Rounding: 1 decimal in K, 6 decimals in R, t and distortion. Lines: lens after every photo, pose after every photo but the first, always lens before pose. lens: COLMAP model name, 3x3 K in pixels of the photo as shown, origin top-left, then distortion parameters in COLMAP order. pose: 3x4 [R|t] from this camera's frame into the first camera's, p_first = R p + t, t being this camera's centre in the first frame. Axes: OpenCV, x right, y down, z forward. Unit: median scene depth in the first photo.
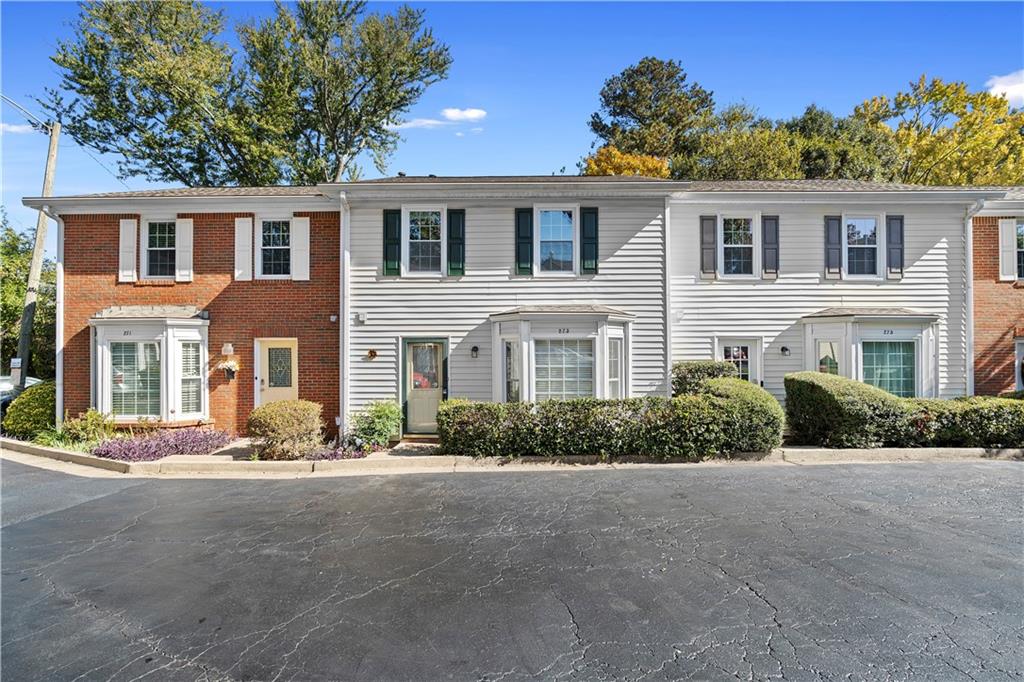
lens RADIAL K [[472.4, 0, 510.3], [0, 472.4, 344.5], [0, 0, 1]] dist [-0.013880, 0.000031]
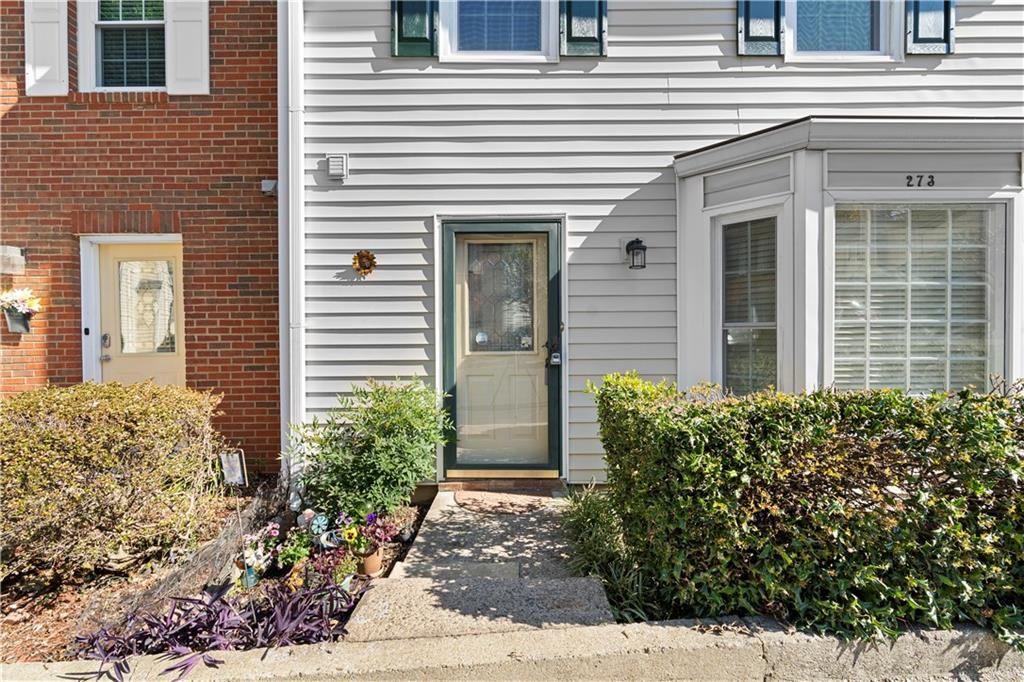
lens RADIAL K [[472.4, 0, 514.4], [0, 472.4, 337.5], [0, 0, 1]] dist [-0.013880, 0.000031]
pose [[0.999509, -0.002183, 0.031248, -0.182369], [0.001351, 0.999645, 0.026602, 0.071625], [-0.031295, -0.026547, 0.999158, 0.611380]]
